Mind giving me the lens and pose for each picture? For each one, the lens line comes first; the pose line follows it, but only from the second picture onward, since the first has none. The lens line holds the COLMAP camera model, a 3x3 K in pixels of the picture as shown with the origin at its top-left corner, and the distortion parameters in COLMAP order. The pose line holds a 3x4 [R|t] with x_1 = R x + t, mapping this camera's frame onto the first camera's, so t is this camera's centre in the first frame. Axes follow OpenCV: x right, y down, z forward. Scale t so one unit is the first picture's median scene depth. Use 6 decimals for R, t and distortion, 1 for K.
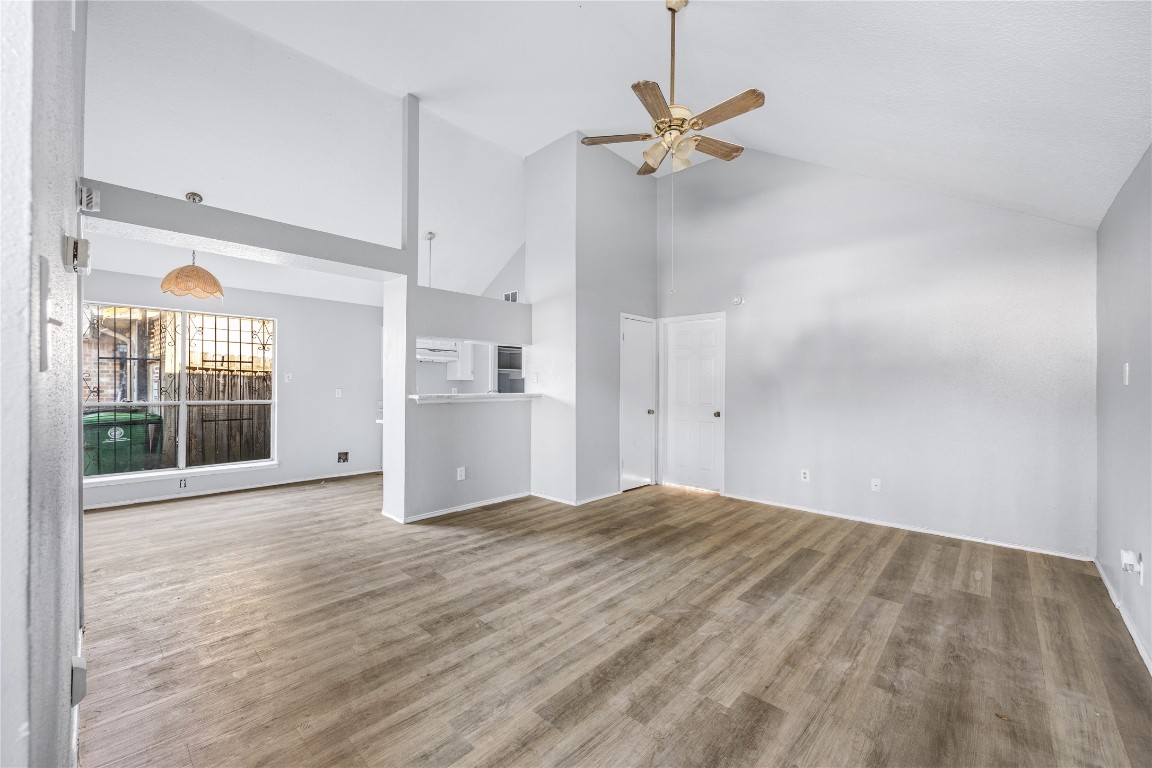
lens RADIAL K [[455.8, 0, 576.0], [0, 455.8, 384.0], [0, 0, 1]] dist [-0.001555, -0.000592]
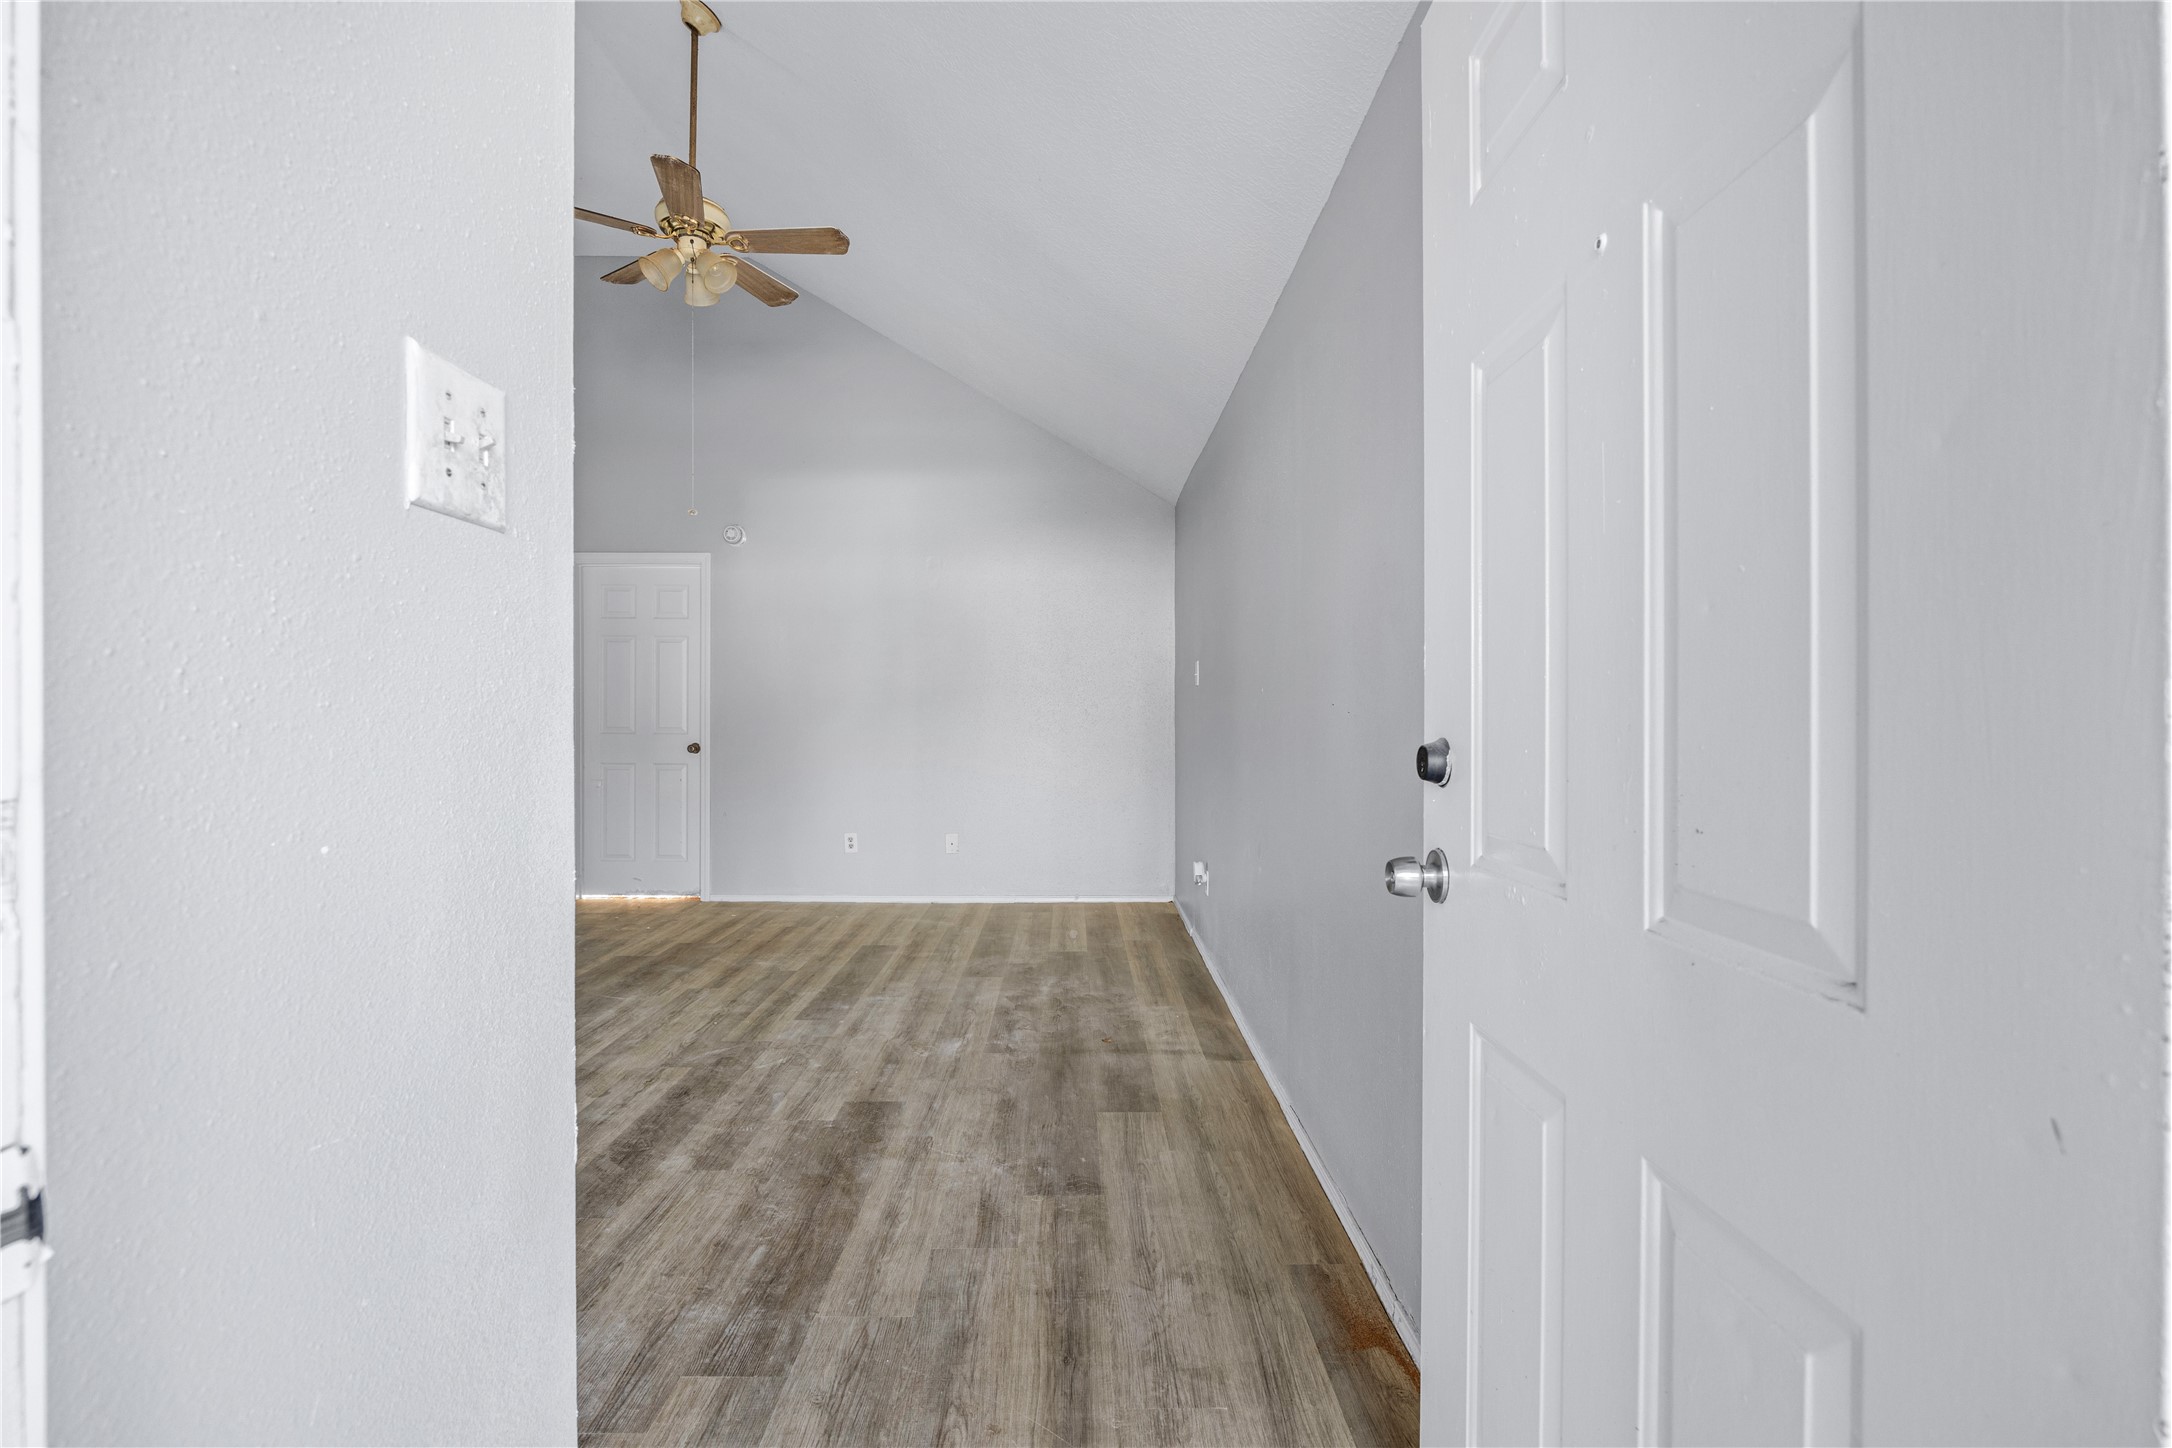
lens RADIAL K [[987.6, 0, 1075.9], [0, 987.6, 726.1], [0, 0, 1]] dist [-0.005822, -0.000282]
pose [[0.728415, -0.011388, 0.685042, -0.292637], [0.001407, 0.999885, 0.015126, 0.050033], [-0.685135, -0.010055, 0.728347, -0.250326]]
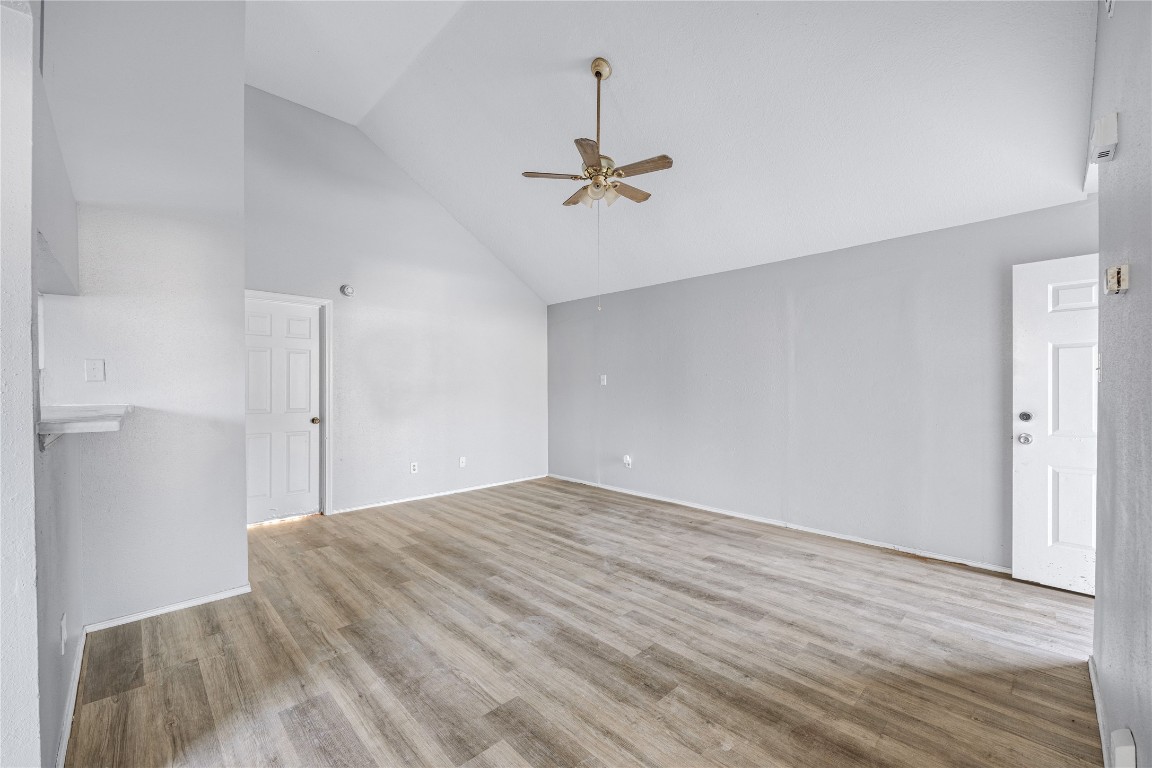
lens RADIAL K [[460.6, 0, 572.0], [0, 460.6, 380.8], [0, 0, 1]] dist [-0.000952, 0.000128]
pose [[0.050434, 0.008101, 0.998695, -1.004951], [-0.003384, 0.999963, -0.007940, 0.002539], [-0.998722, -0.002979, 0.050460, 0.989317]]
